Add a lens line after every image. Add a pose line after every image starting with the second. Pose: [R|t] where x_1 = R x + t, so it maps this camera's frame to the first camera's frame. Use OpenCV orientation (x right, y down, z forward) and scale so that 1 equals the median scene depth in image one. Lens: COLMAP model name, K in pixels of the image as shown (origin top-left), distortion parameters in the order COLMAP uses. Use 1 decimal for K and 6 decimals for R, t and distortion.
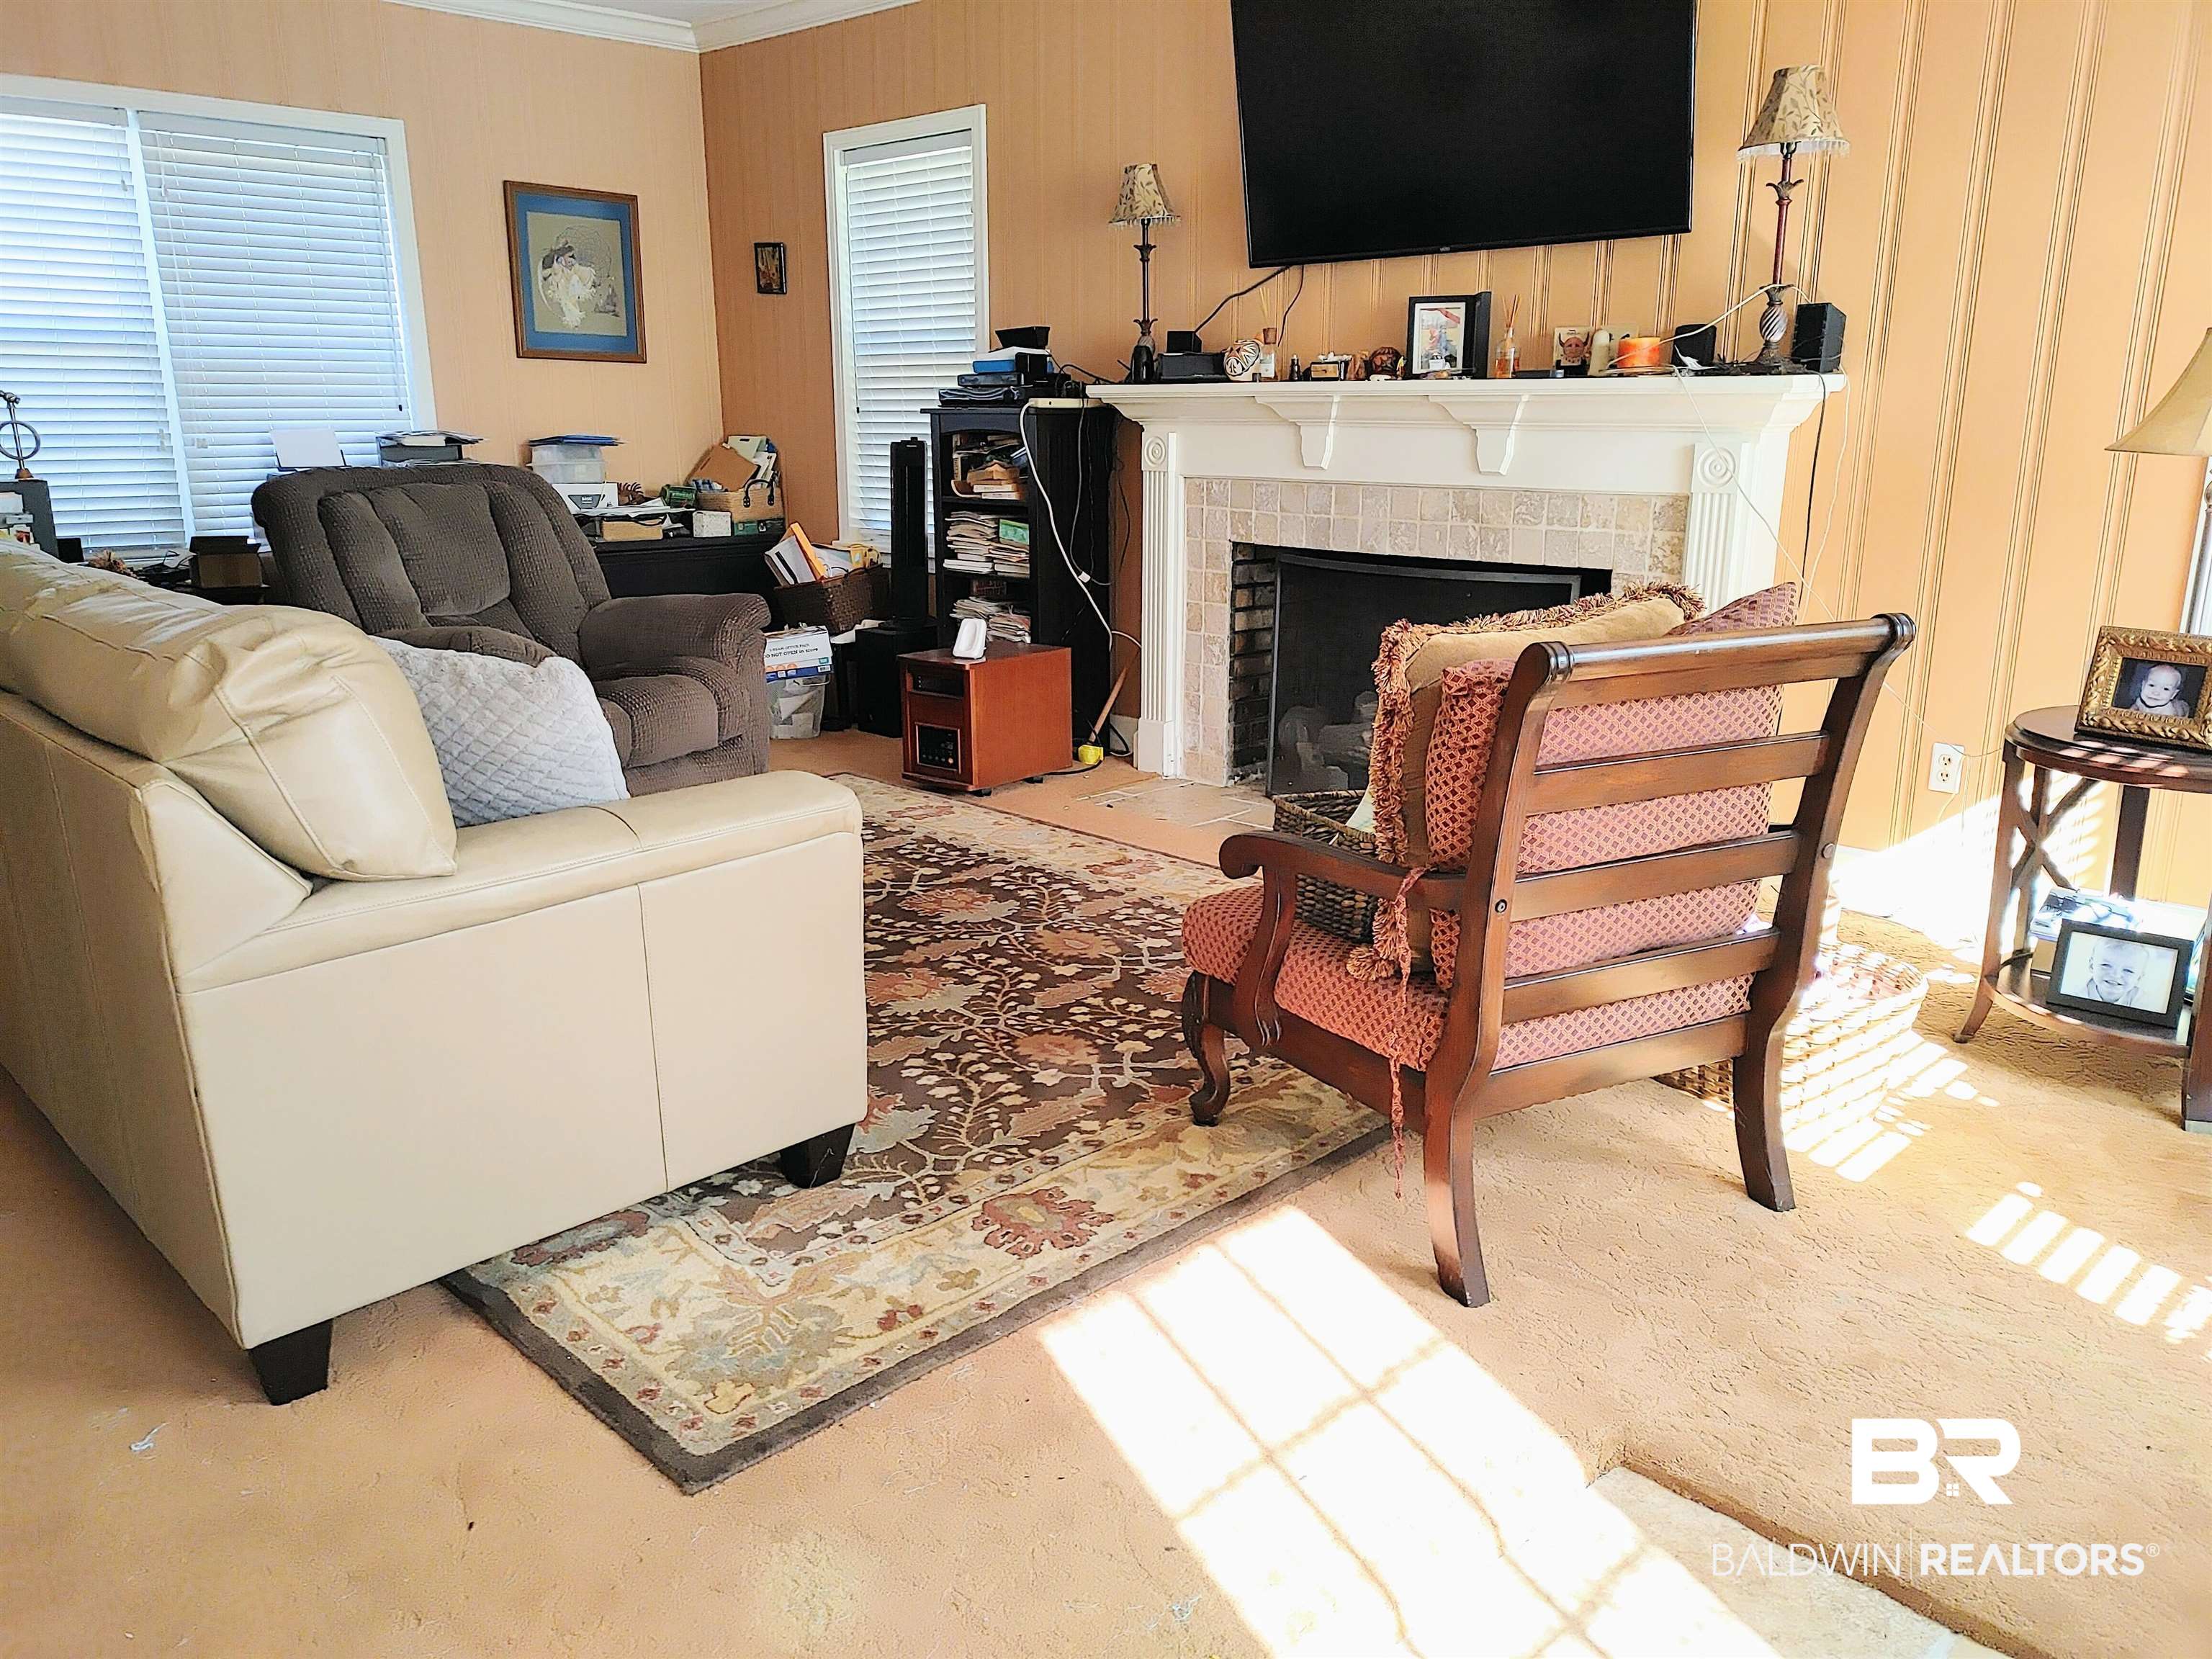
lens RADIAL K [[1677.2, 0, 1121.6], [0, 1677.2, 841.1], [0, 0, 1]] dist [0.066539, -0.043132]
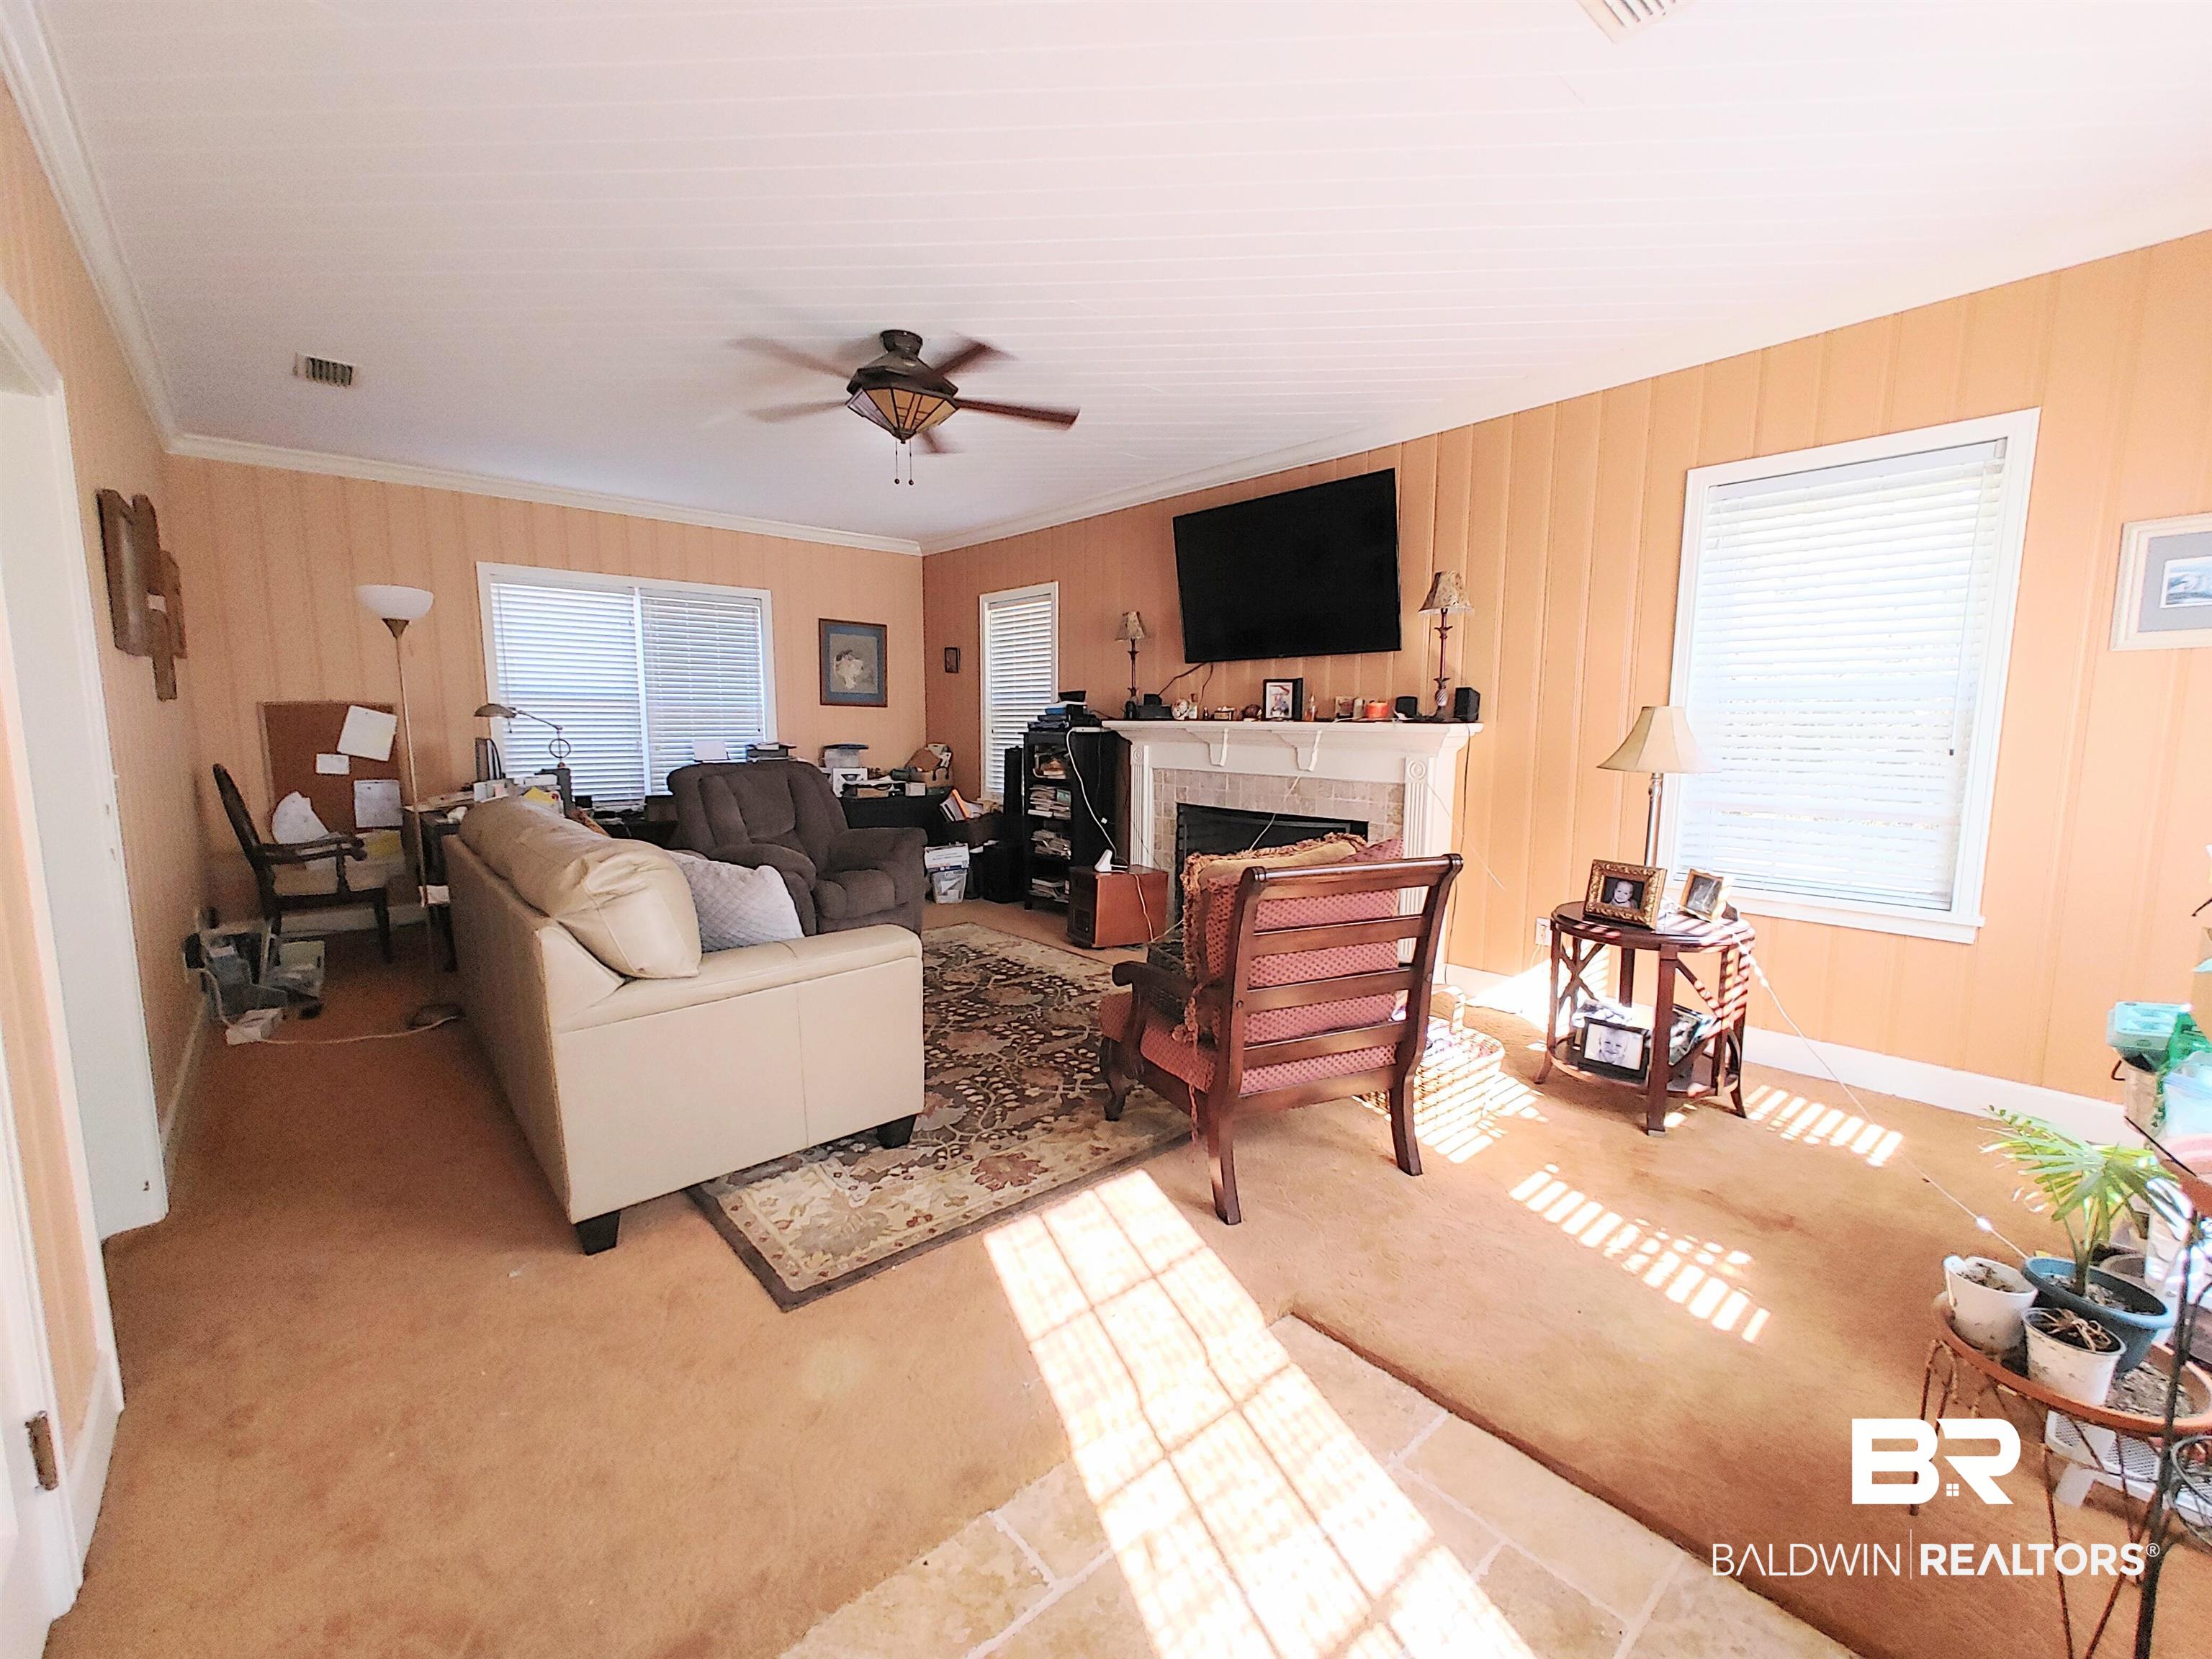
lens RADIAL K [[930.6, 0, 1127.1], [0, 930.6, 842.5], [0, 0, 1]] dist [0.005218, 0.000375]
pose [[0.998758, 0.013442, -0.047969, 0.074394], [-0.019308, 0.992095, -0.123996, -0.004816], [0.045923, 0.124768, 0.991123, -0.032402]]
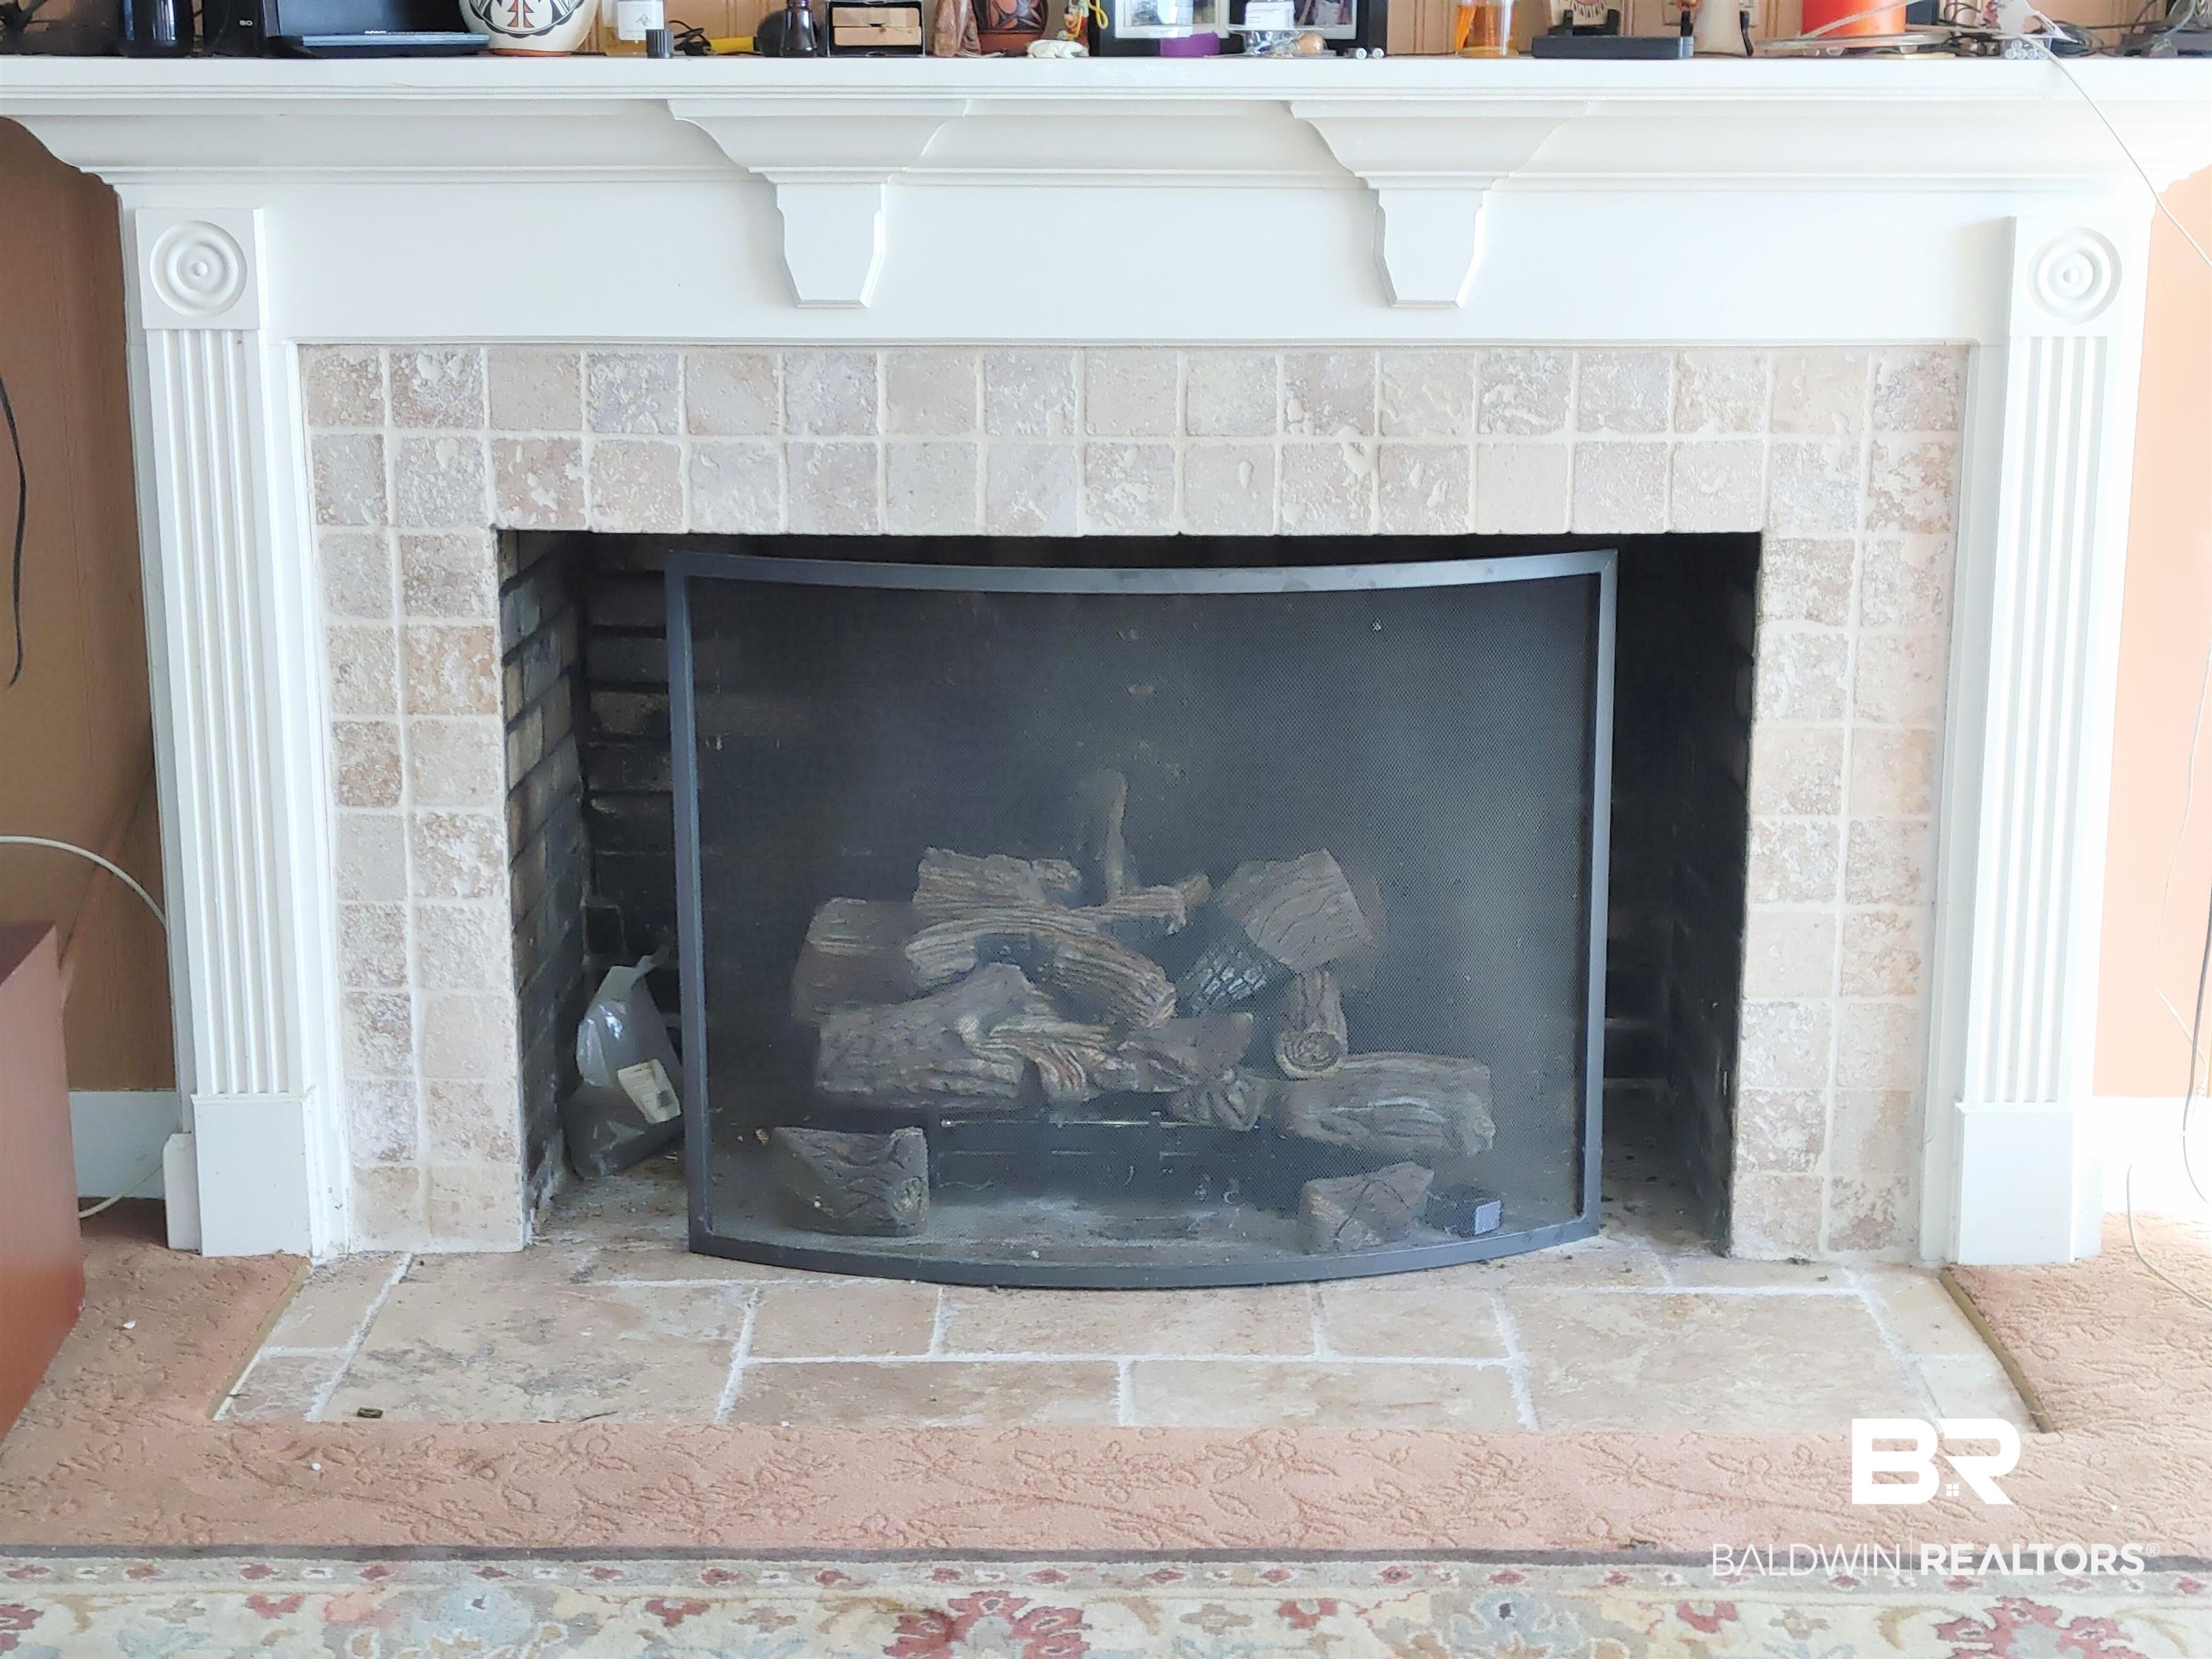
lens RADIAL K [[3352.9, 0, 1109.5], [0, 3352.9, 830.0], [0, 0, 1]] dist [0.068340, 0.000000]
pose [[0.715273, -0.153302, 0.681823, -0.379837], [0.176818, 0.983597, 0.035661, -0.149529], [-0.676106, 0.095051, 0.730647, 0.538121]]
